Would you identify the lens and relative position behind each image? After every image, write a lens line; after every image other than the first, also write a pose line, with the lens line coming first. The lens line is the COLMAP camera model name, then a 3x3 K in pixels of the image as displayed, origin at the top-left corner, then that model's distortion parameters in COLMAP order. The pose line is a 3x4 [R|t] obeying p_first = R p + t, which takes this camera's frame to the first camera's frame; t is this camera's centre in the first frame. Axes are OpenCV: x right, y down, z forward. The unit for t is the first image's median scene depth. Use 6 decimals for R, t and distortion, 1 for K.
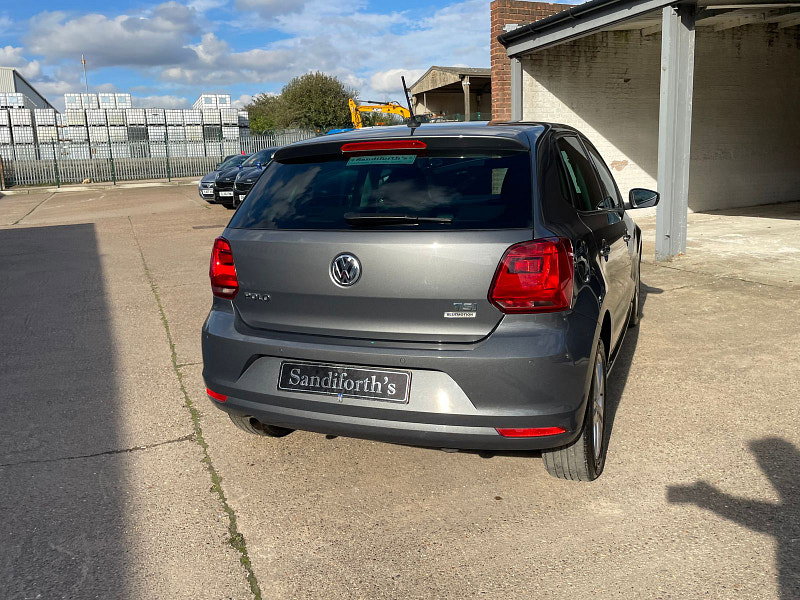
lens RADIAL K [[654.3, 0, 405.4], [0, 654.3, 293.0], [0, 0, 1]] dist [0.084561, -0.111333]
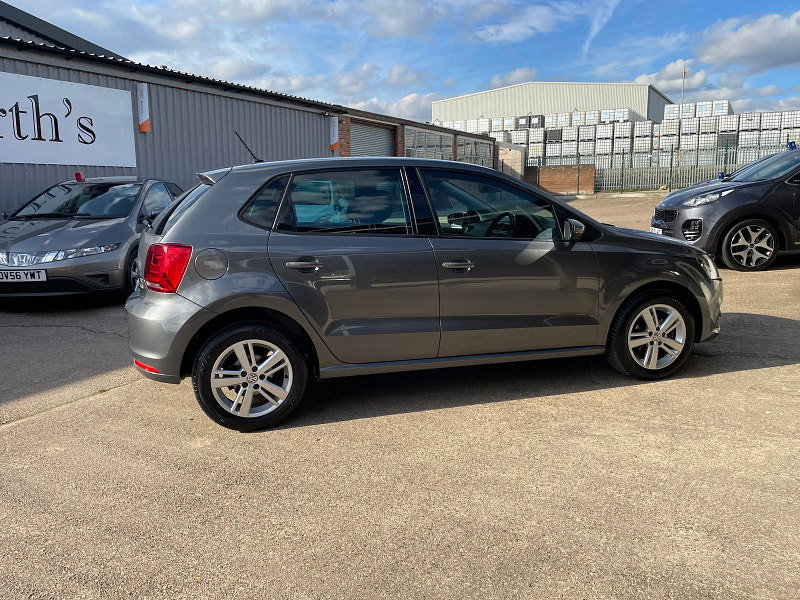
lens RADIAL K [[654.3, 0, 405.2], [0, 654.3, 296.8], [0, 0, 1]] dist [0.084561, -0.111333]
pose [[0.626619, 0.147542, -0.765232, 0.539065], [-0.149151, 0.986469, 0.068064, -0.046035], [0.764920, 0.071486, 0.640146, 0.141536]]
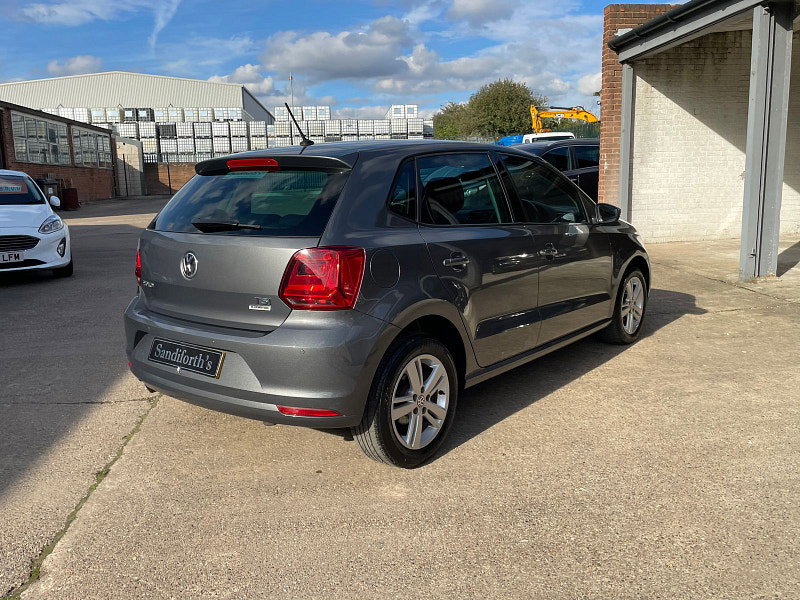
lens RADIAL K [[654.3, 0, 406.2], [0, 654.3, 303.3], [0, 0, 1]] dist [0.084561, -0.111333]
pose [[0.957370, 0.063530, -0.281792, 0.208235], [-0.061959, 0.997973, 0.014492, -0.002581], [0.282142, 0.003585, 0.959366, -0.019897]]
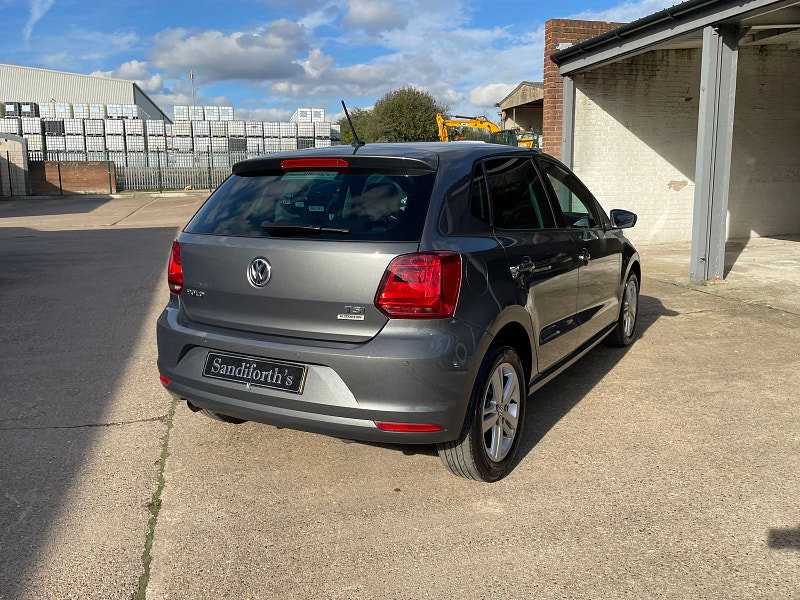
lens RADIAL K [[654.3, 0, 406.4], [0, 654.3, 294.0], [0, 0, 1]] dist [0.084561, -0.111333]
pose [[0.989911, 0.048000, -0.133309, 0.100196], [-0.050430, 0.998616, -0.014913, 0.001858], [0.132409, 0.021486, 0.990962, -0.026654]]
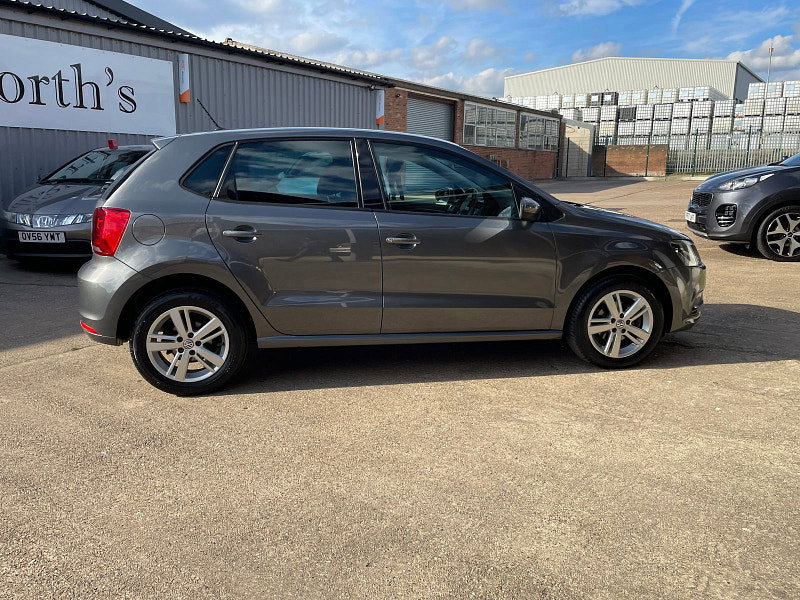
lens RADIAL K [[654.3, 0, 405.1], [0, 654.3, 295.7], [0, 0, 1]] dist [0.084561, -0.111333]
pose [[0.538539, 0.199417, -0.818663, 0.589914], [-0.183578, 0.976019, 0.116985, -0.059748], [0.822359, 0.087288, 0.562233, 0.222573]]
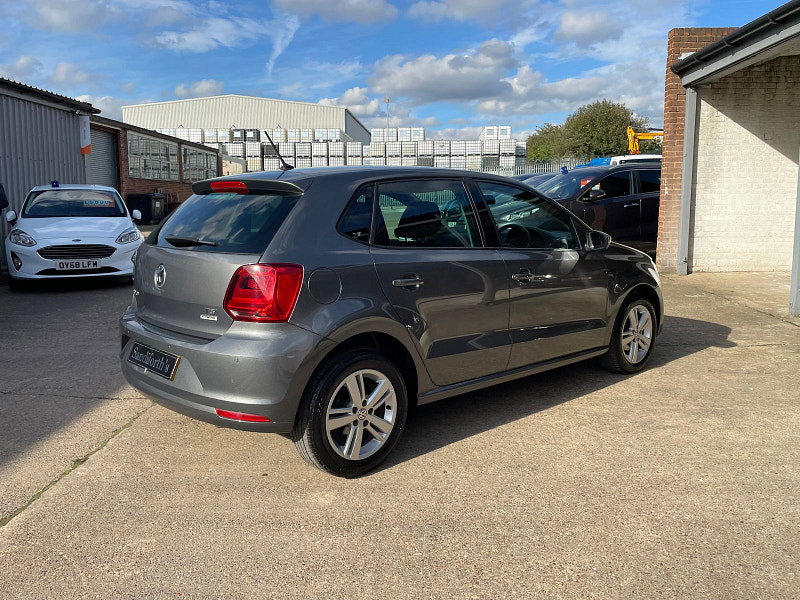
lens RADIAL K [[654.3, 0, 406.6], [0, 654.3, 294.8], [0, 0, 1]] dist [0.084561, -0.111333]
pose [[0.904153, 0.089789, -0.417665, 0.302471], [-0.105278, 0.994342, -0.014142, -0.010571], [0.414033, 0.056757, 0.908491, -0.006482]]
